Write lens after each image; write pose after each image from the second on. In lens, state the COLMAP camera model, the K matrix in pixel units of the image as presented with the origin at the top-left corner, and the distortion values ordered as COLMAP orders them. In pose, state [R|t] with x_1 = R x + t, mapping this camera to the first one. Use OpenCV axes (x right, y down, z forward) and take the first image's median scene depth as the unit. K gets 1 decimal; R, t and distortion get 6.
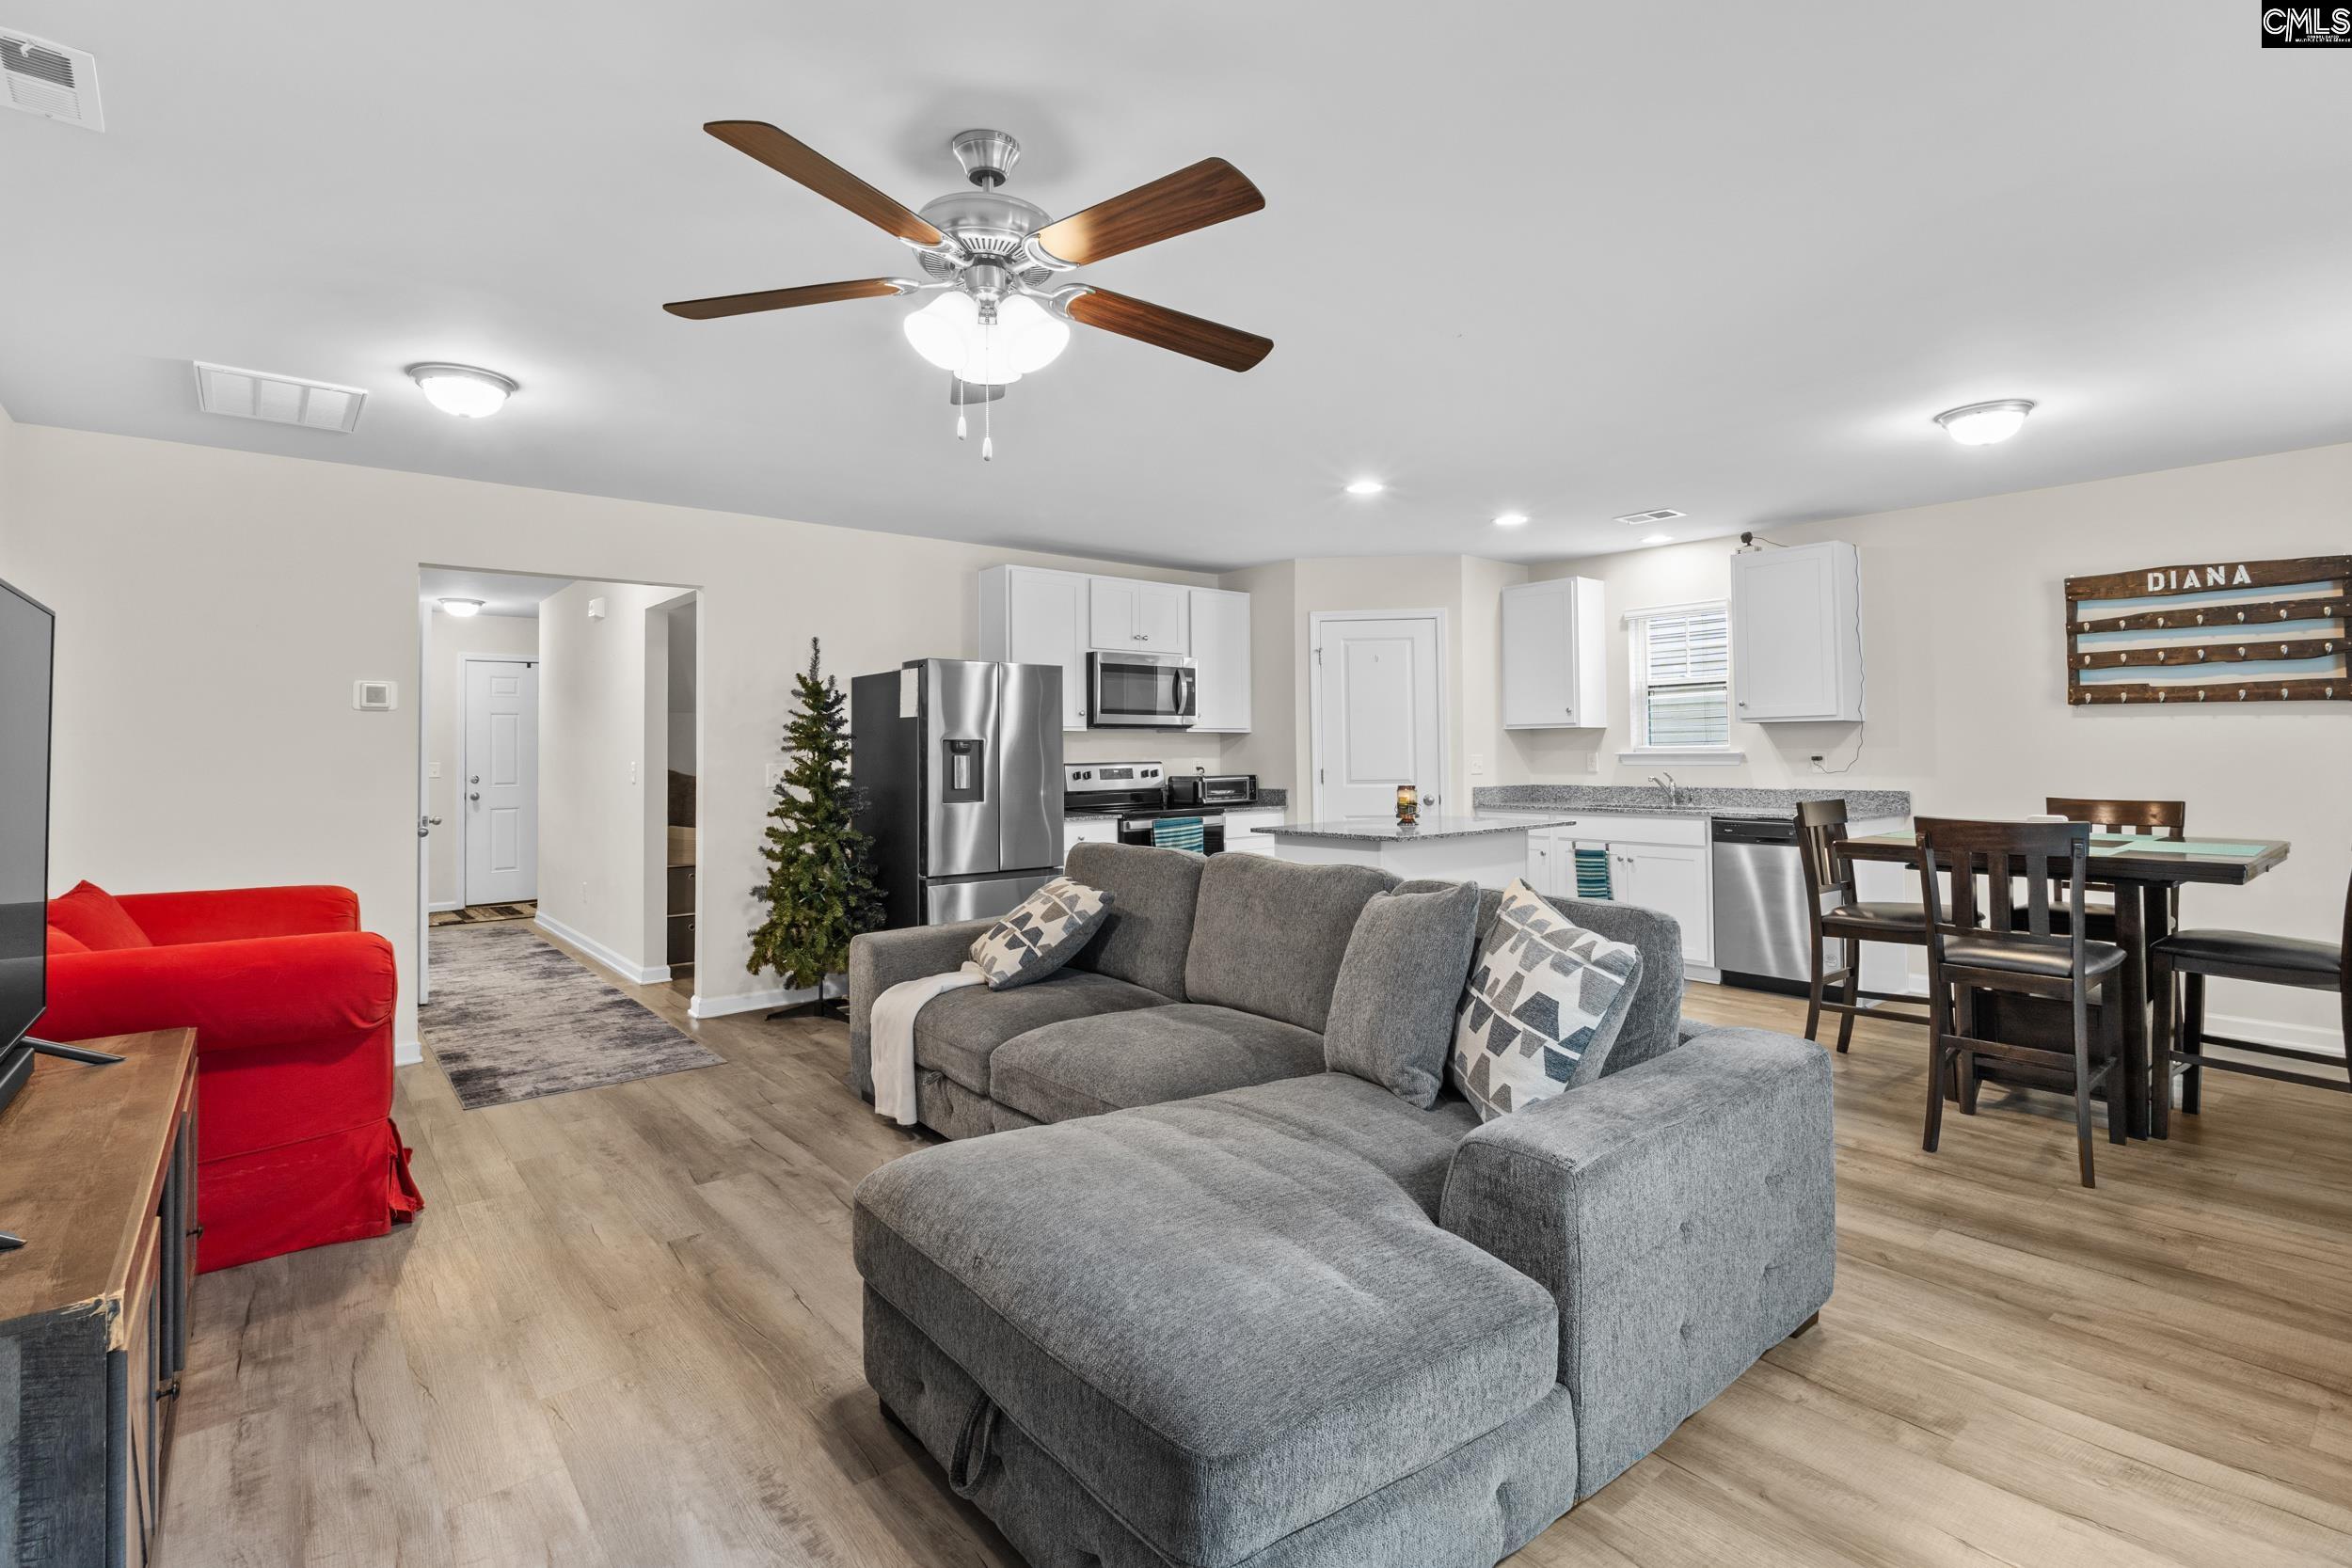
lens RADIAL K [[1106.9, 0, 1177.5], [0, 1106.9, 720.9], [0, 0, 1]] dist [-0.002377, -0.000970]
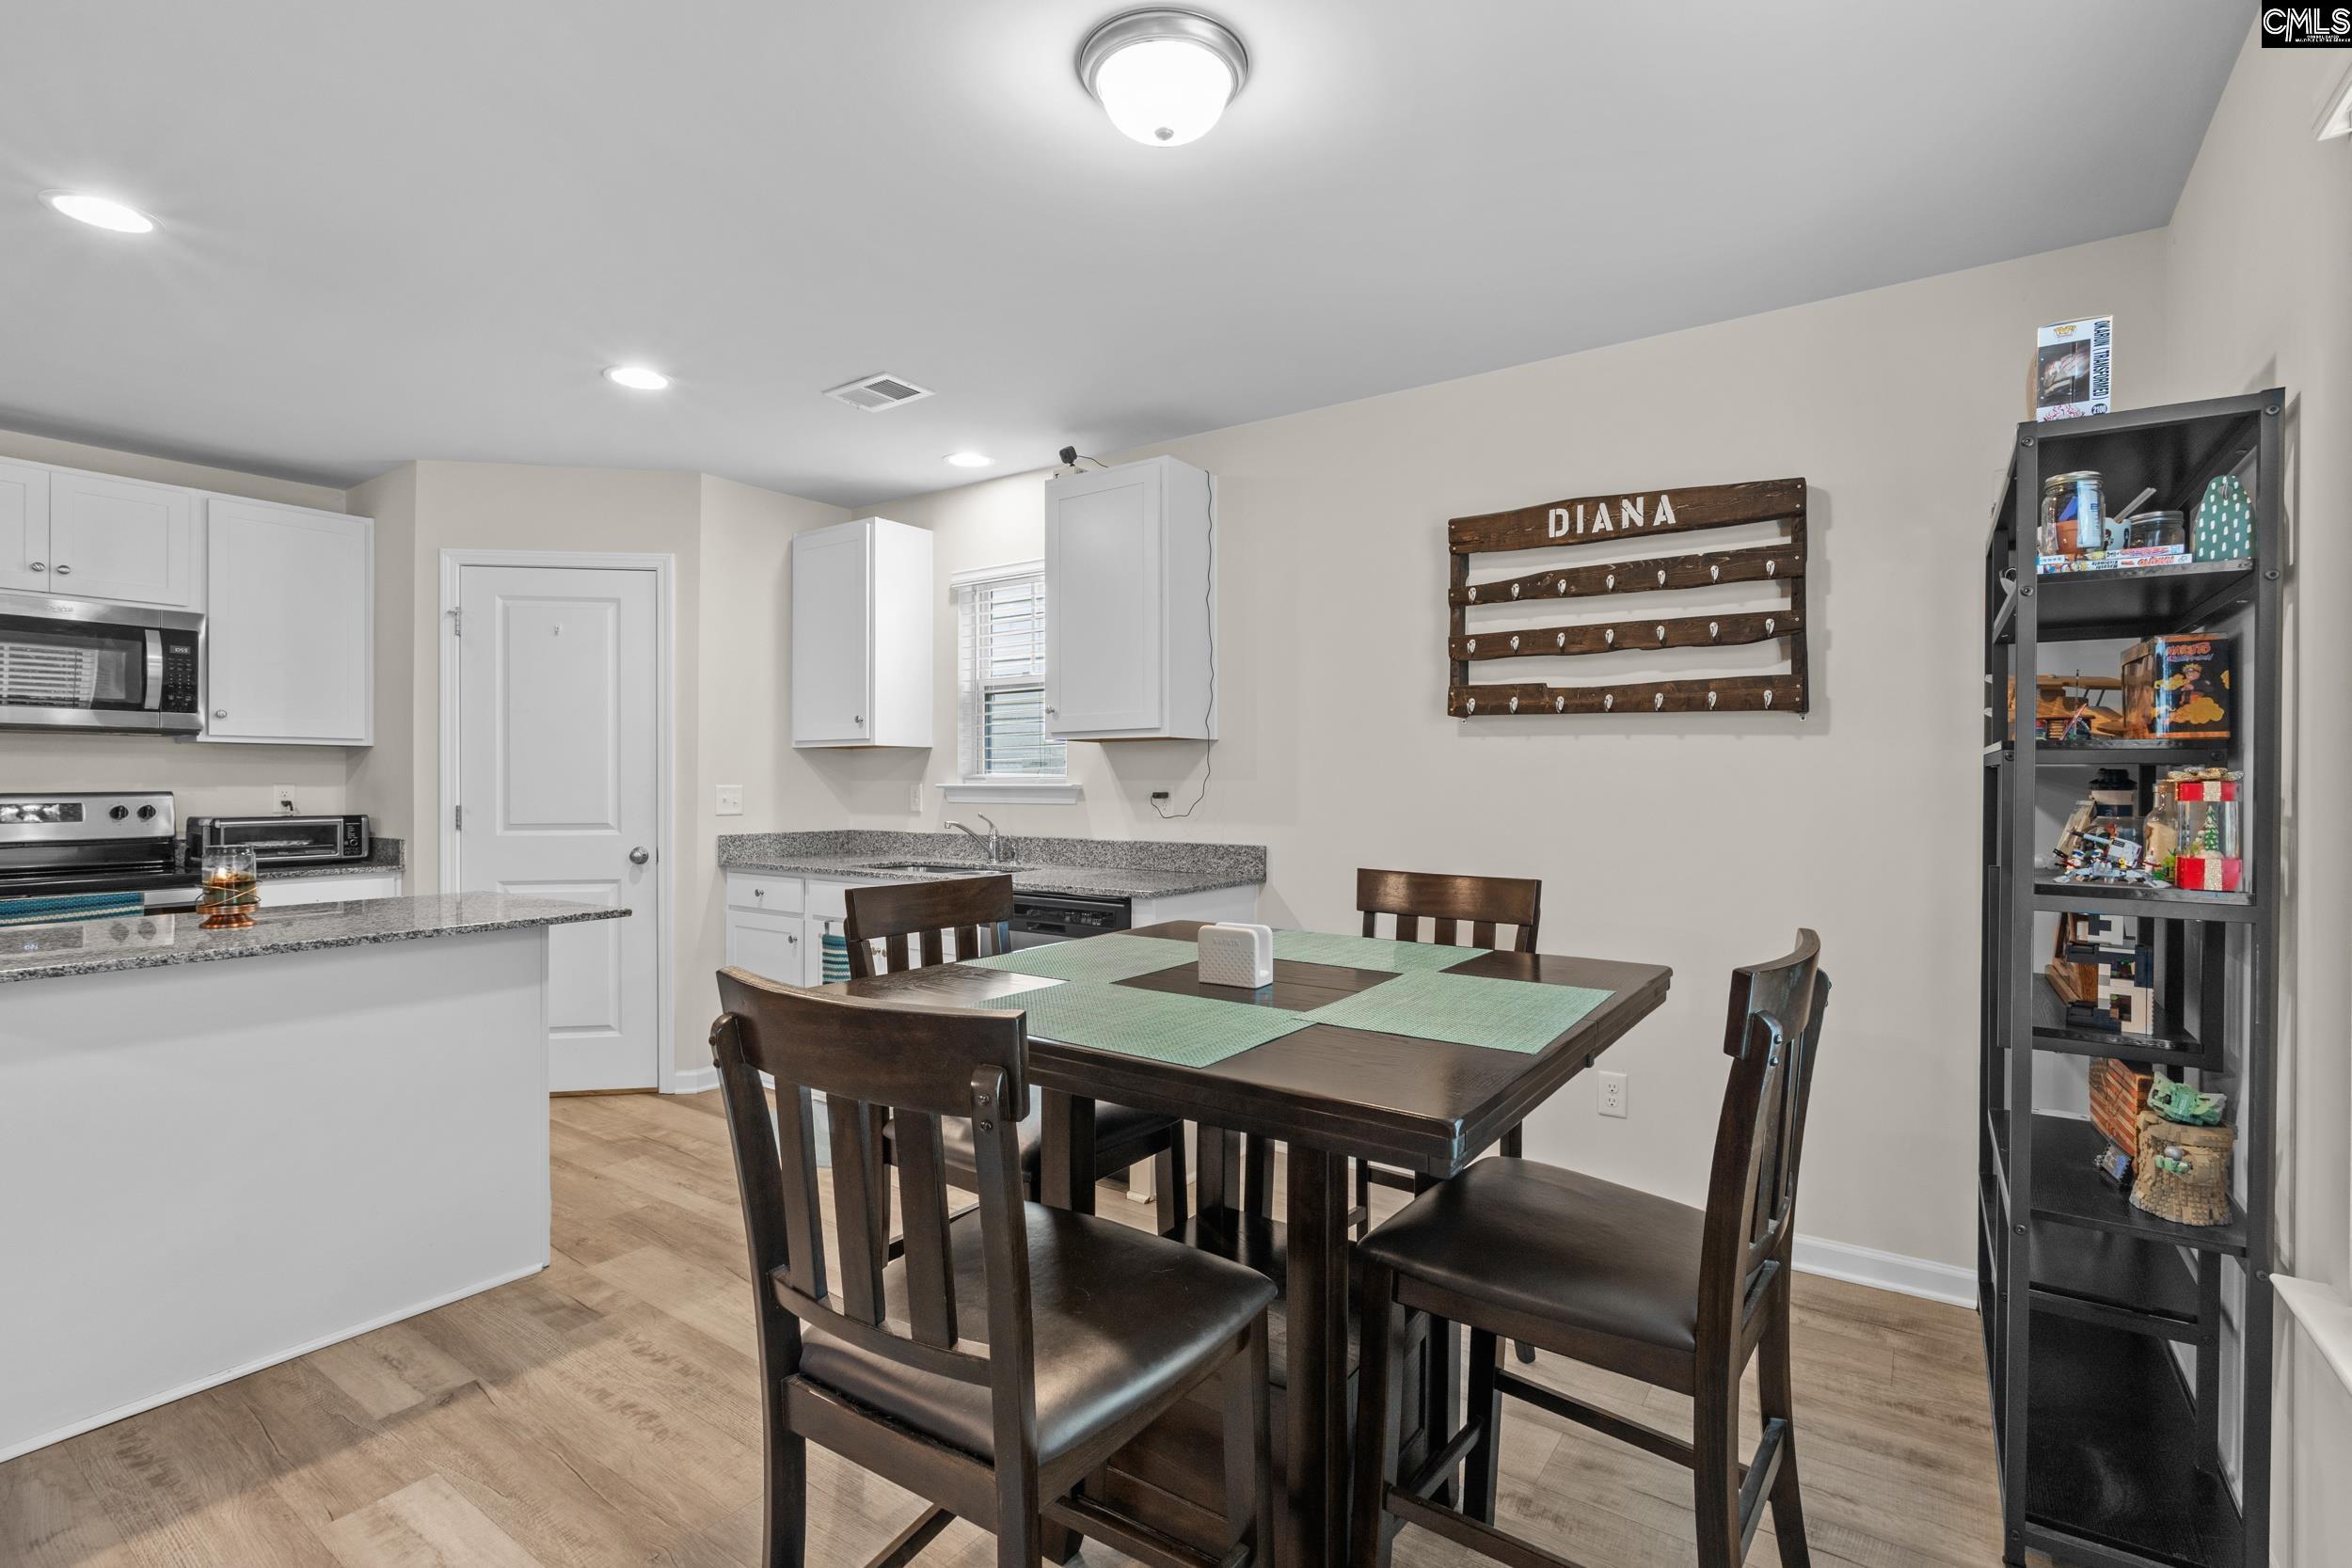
lens RADIAL K [[1091.2, 0, 1176.0], [0, 1091.2, 784.0], [0, 0, 1]] dist [0.001274, 0.000347]
pose [[0.964346, 0.009780, 0.264464, 0.397908], [-0.017792, 0.999452, 0.027919, 0.008125], [-0.264046, -0.031628, 0.963991, 0.350259]]
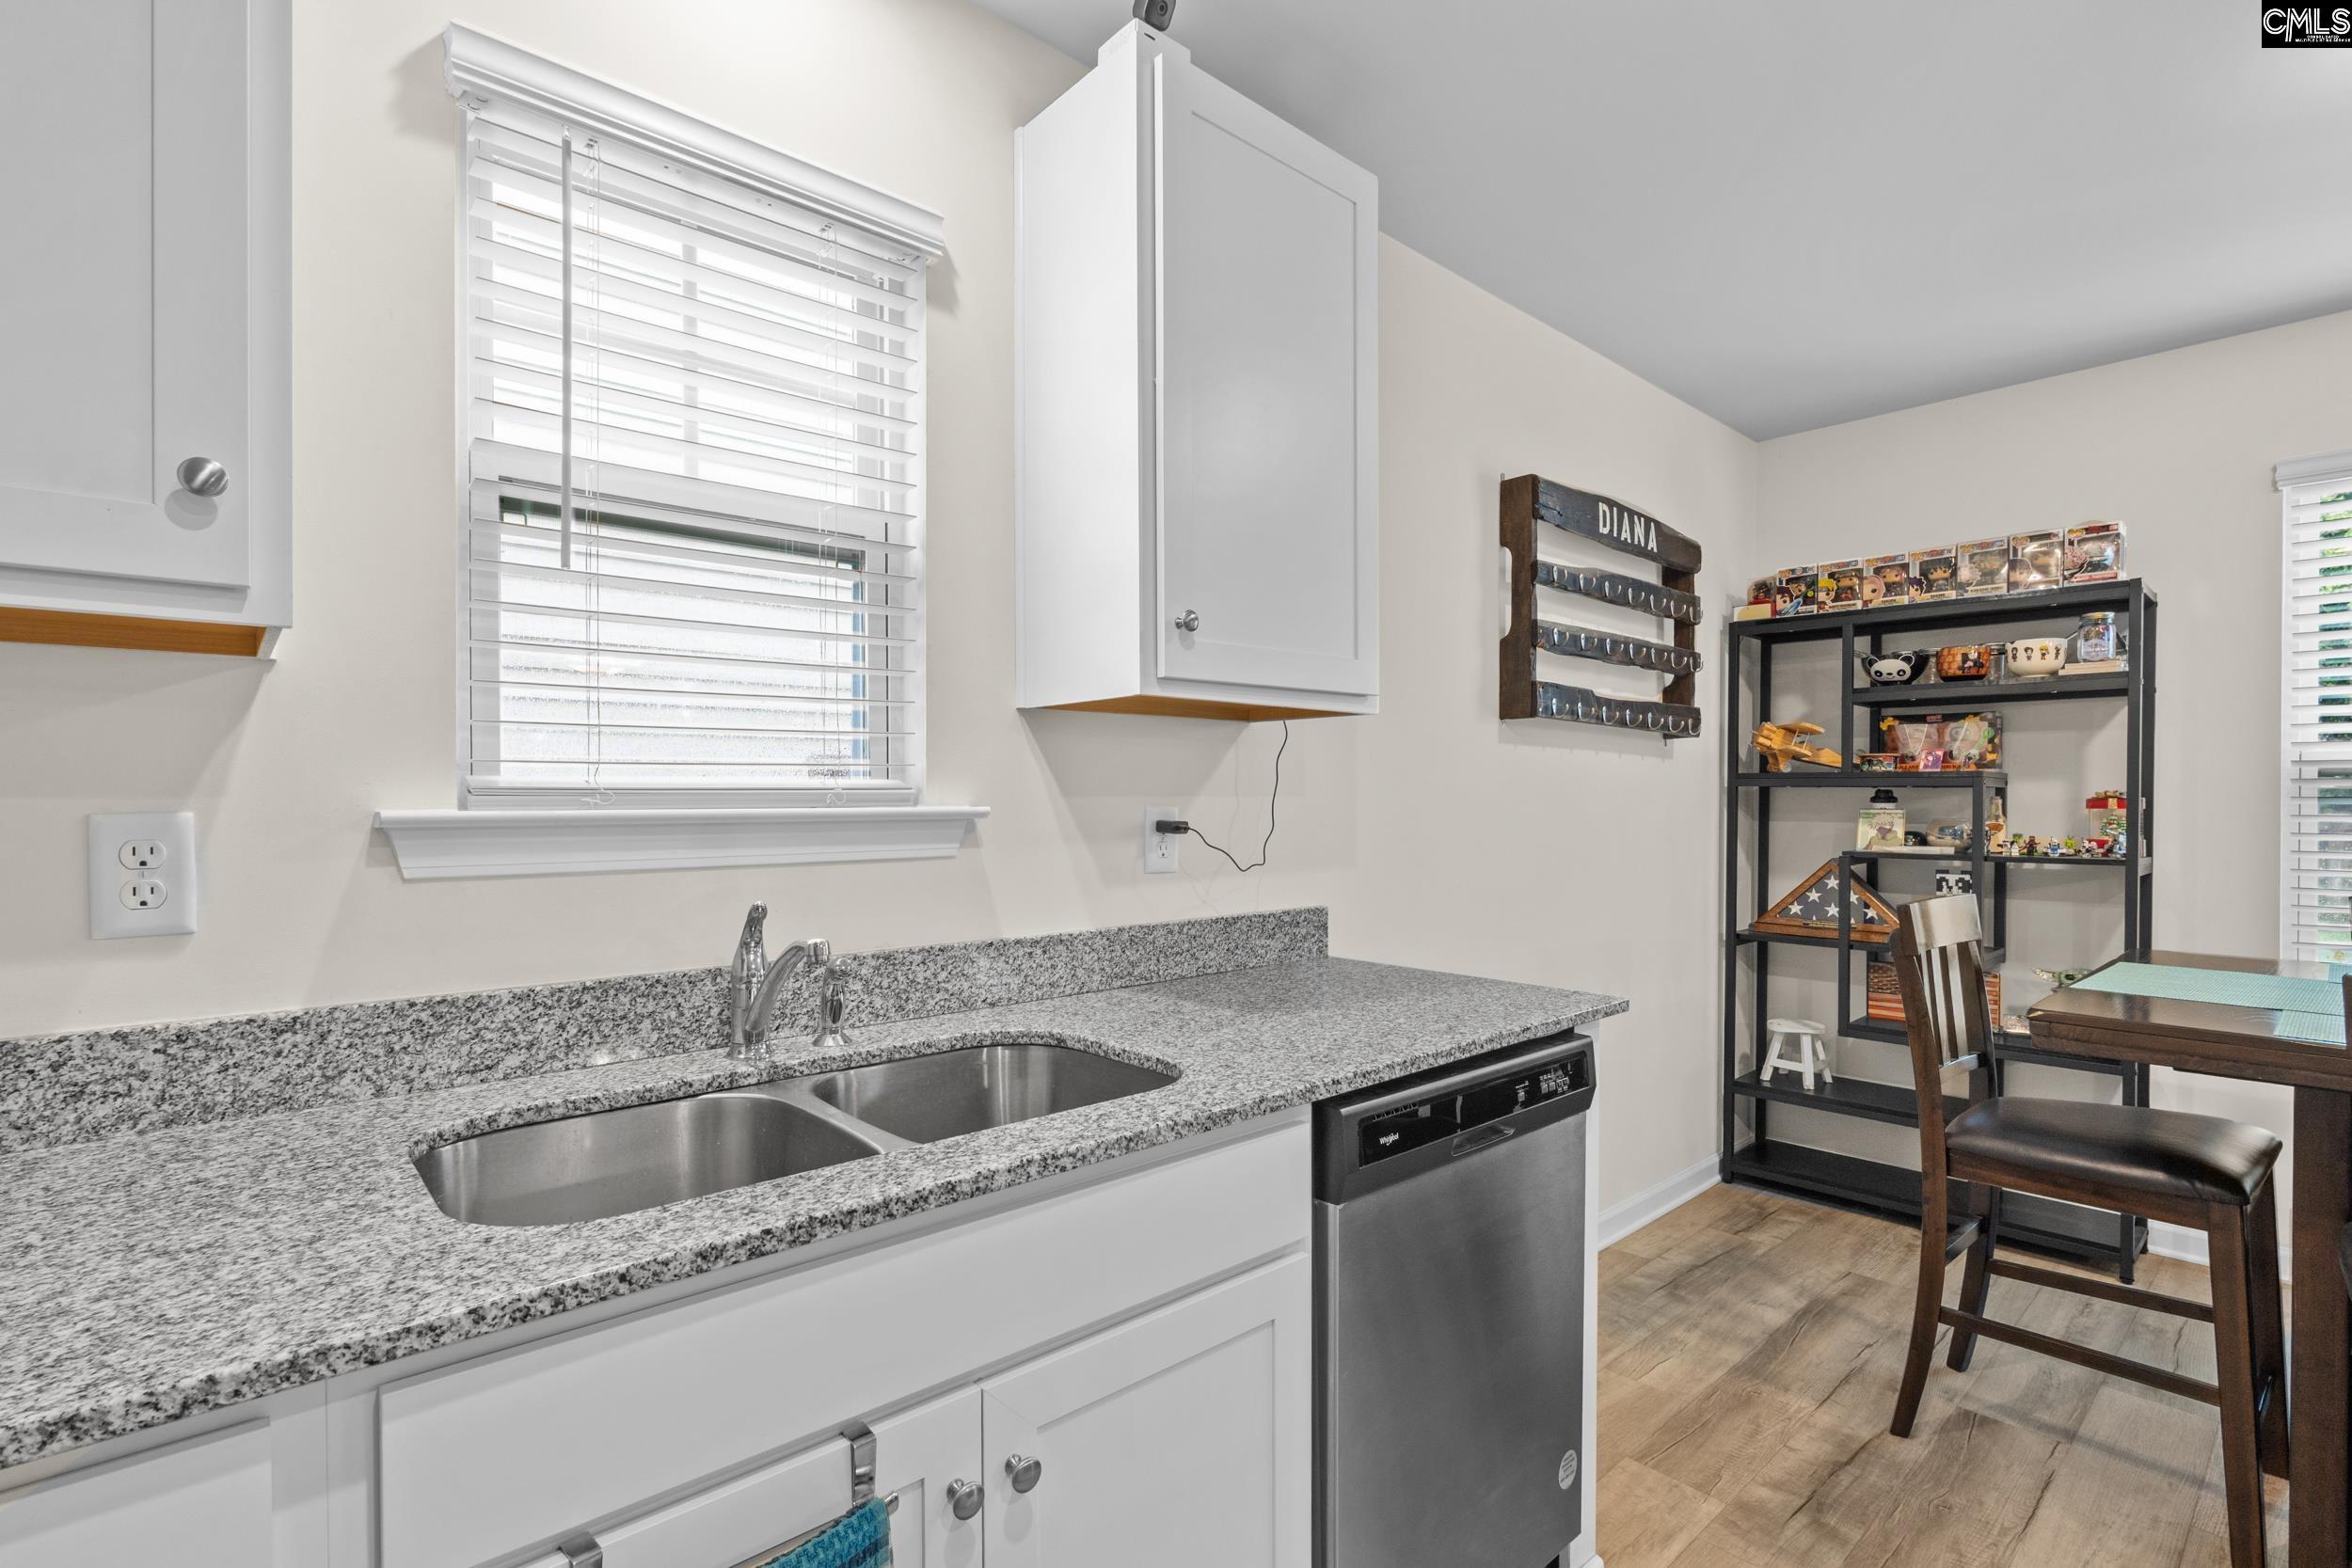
lens RADIAL K [[1085.6, 0, 1175.6], [0, 1085.6, 803.2], [0, 0, 1]] dist [-0.001288, -0.000086]
pose [[-0.032754, 0.002838, 0.999459, 0.245517], [-0.027949, 0.999602, -0.003754, 0.026773], [-0.999073, -0.028057, -0.032662, 0.972591]]
